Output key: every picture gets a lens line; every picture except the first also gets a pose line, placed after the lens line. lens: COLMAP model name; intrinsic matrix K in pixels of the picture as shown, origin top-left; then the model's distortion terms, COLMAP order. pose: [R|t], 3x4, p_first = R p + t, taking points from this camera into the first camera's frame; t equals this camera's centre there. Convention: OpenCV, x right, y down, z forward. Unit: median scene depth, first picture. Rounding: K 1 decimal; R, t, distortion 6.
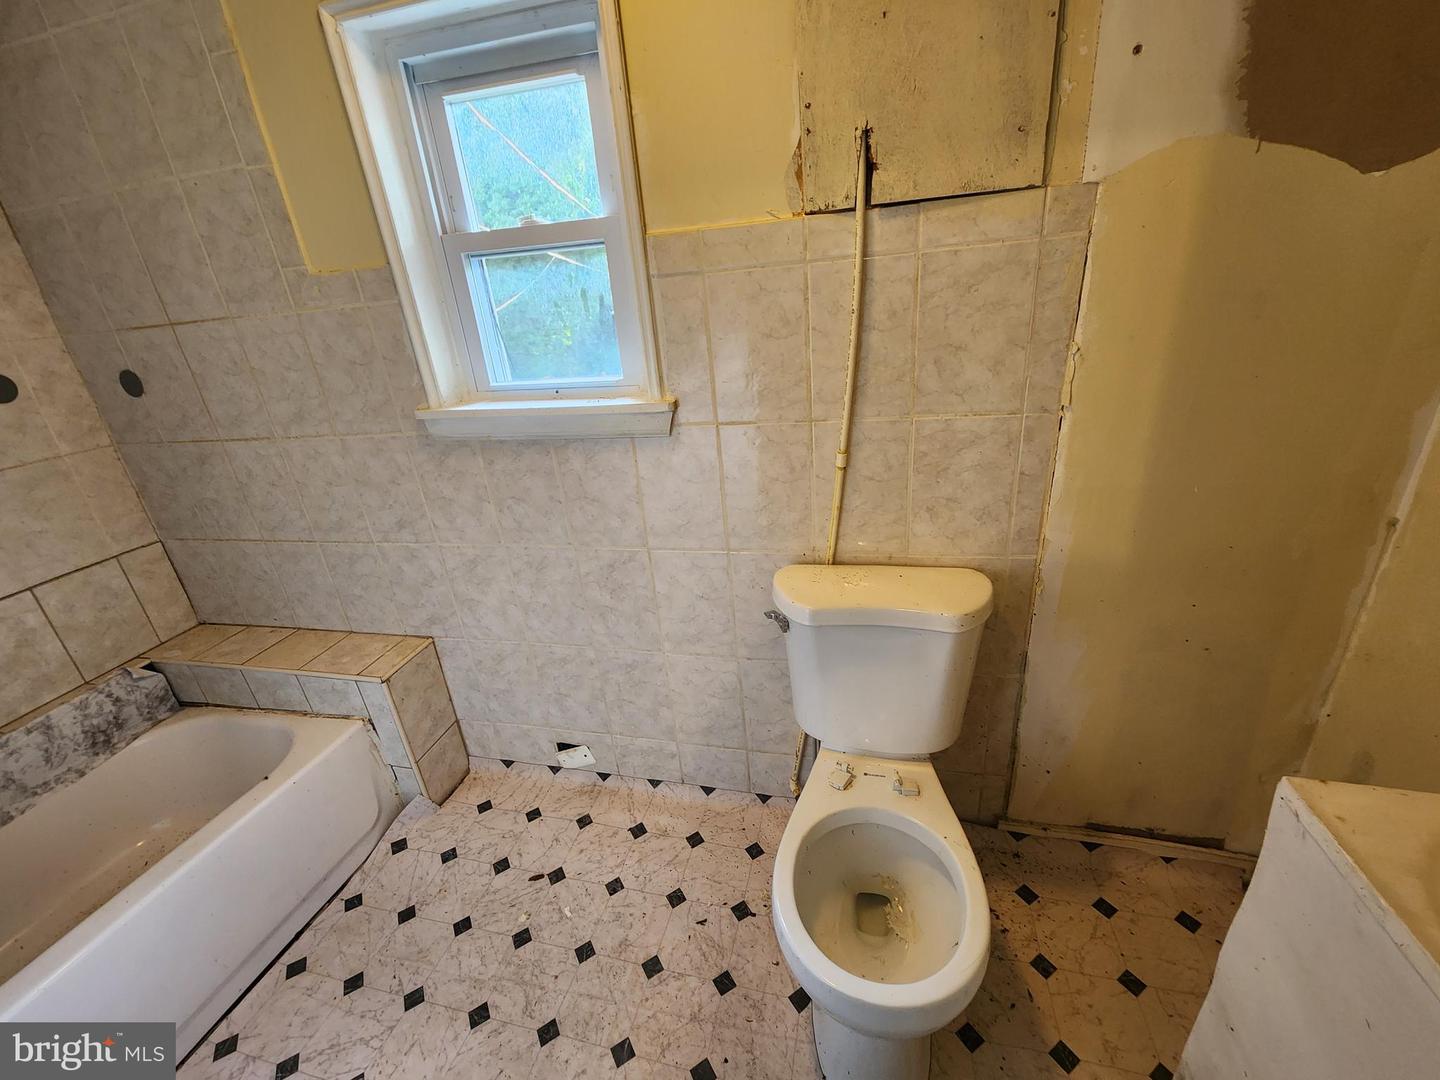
lens RADIAL K [[580.1, 0, 718.9], [0, 580.1, 506.4], [0, 0, 1]] dist [-0.001721, 0.000069]
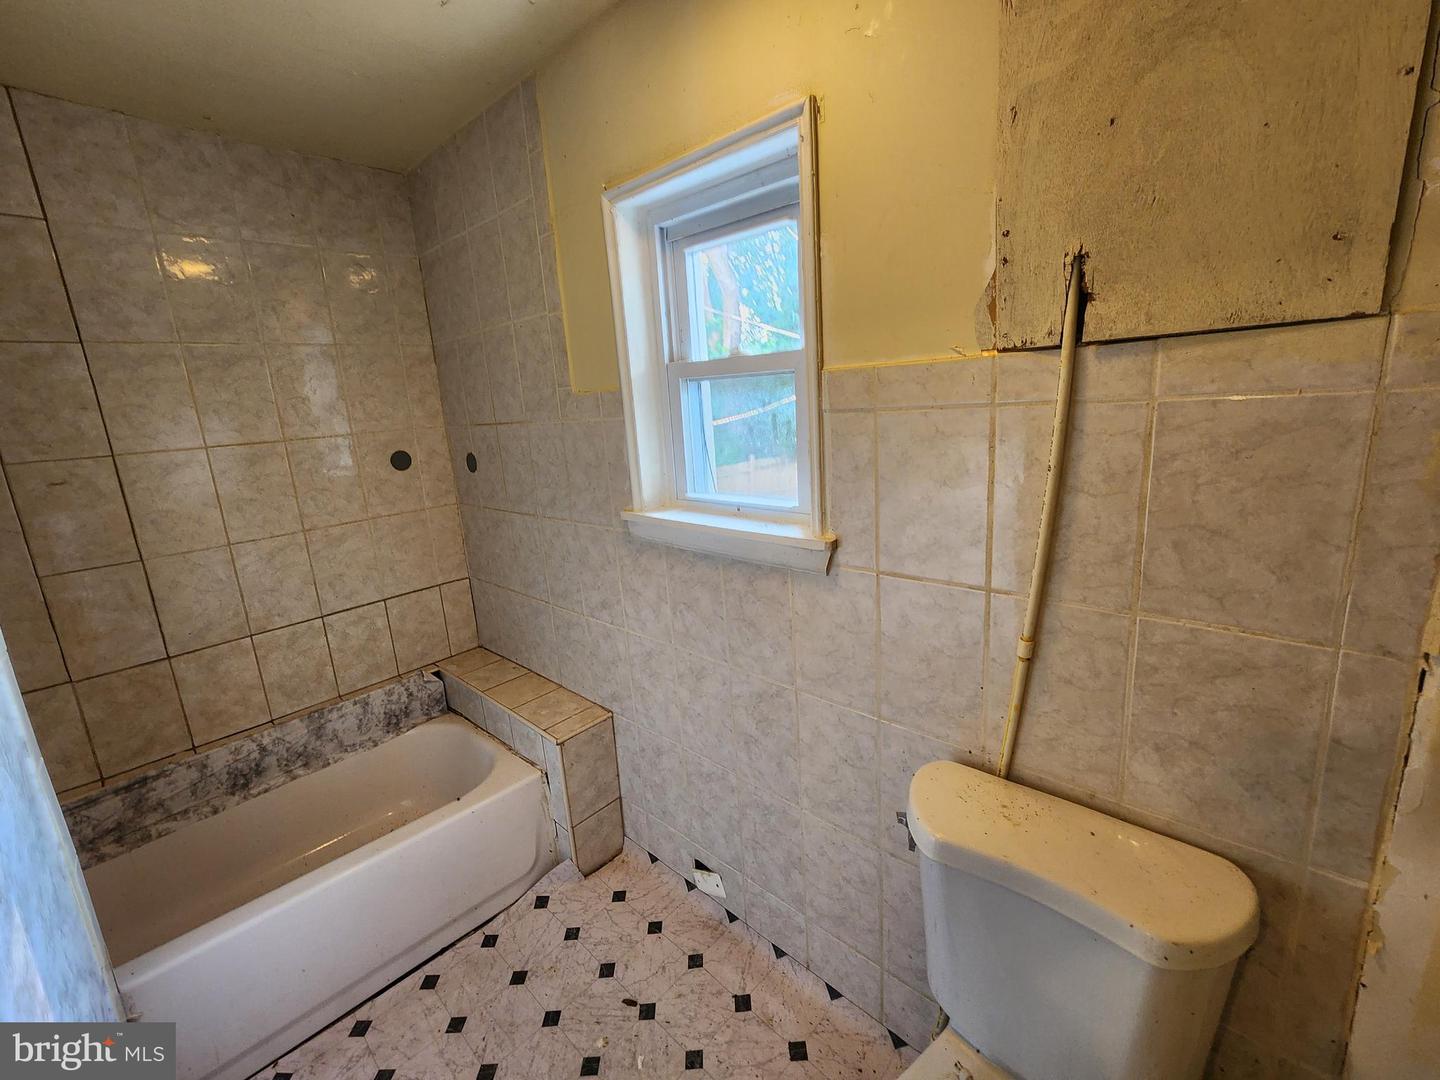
lens RADIAL K [[580.1, 0, 718.9], [0, 580.1, 506.4], [0, 0, 1]] dist [-0.001721, 0.000069]
pose [[0.873207, 0.117949, -0.472861, 0.178864], [-0.179971, 0.979731, -0.087961, -0.111868], [0.452902, 0.161909, 0.876735, 0.096173]]
